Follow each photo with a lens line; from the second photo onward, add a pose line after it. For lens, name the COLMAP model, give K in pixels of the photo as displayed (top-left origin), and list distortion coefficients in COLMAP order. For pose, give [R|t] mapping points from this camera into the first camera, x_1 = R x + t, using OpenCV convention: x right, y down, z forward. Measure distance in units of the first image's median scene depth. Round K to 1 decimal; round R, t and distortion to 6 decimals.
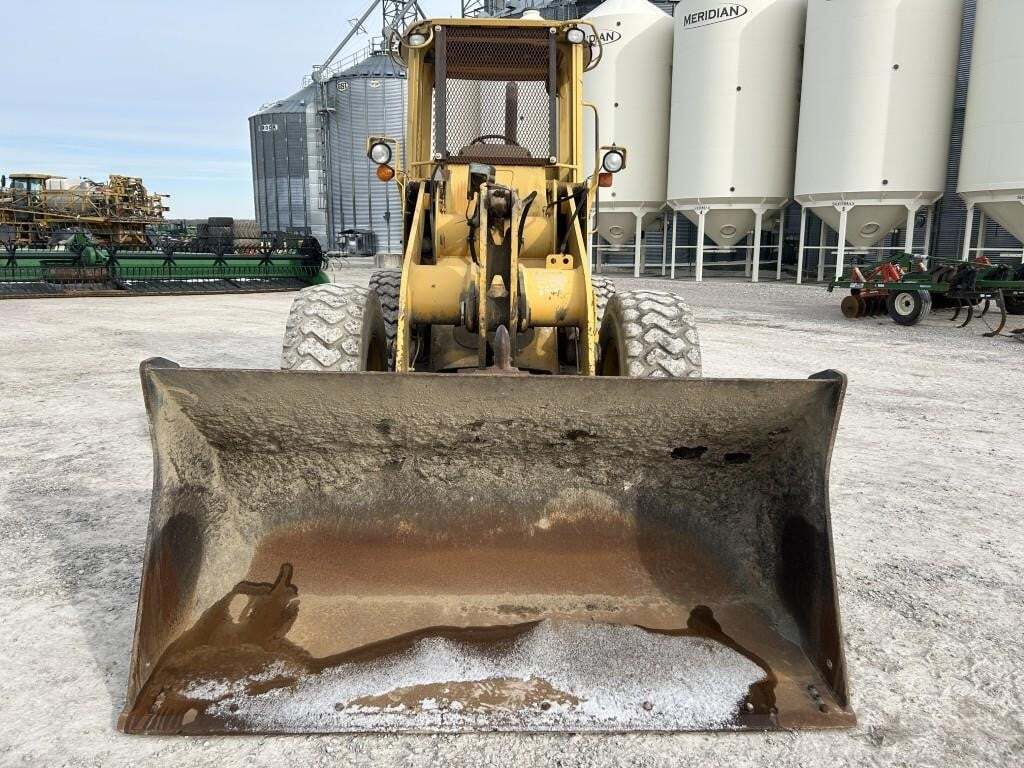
lens RADIAL K [[765.2, 0, 509.2], [0, 765.2, 383.2], [0, 0, 1]] dist [0.062767, -0.068865]
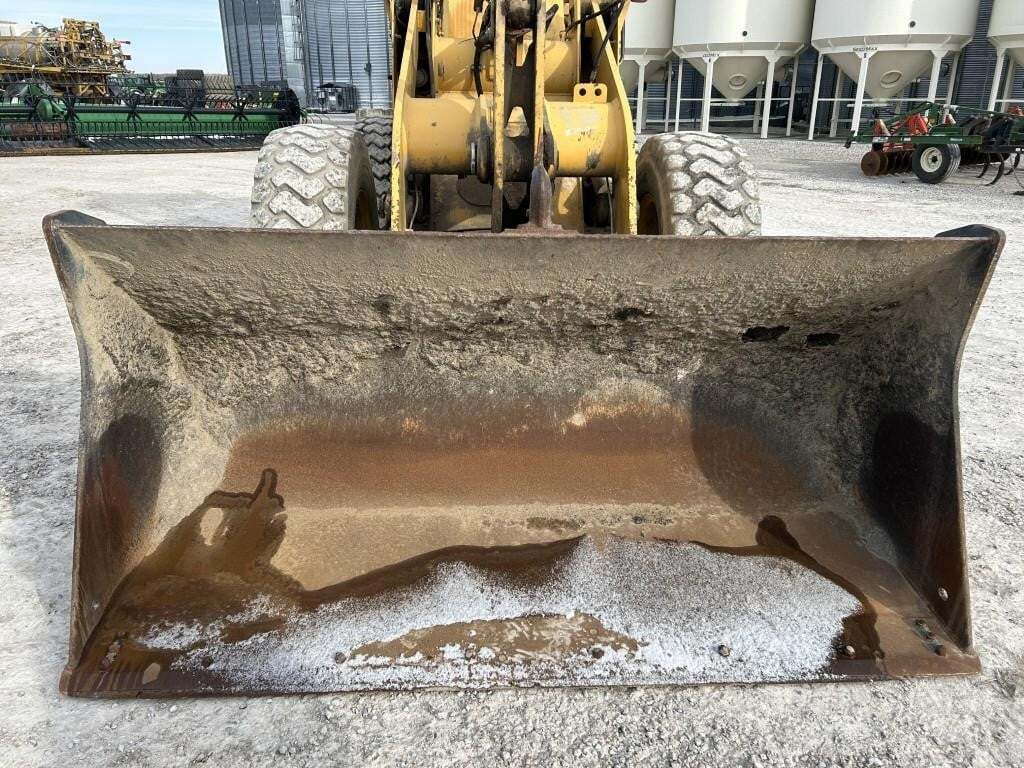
lens RADIAL K [[765.2, 0, 515.6], [0, 765.2, 384.6], [0, 0, 1]] dist [0.062767, -0.068865]
pose [[0.999785, -0.007498, 0.019313, -0.039749], [0.004051, 0.984961, 0.172732, 0.002915], [-0.020318, -0.172617, 0.984780, 0.198966]]
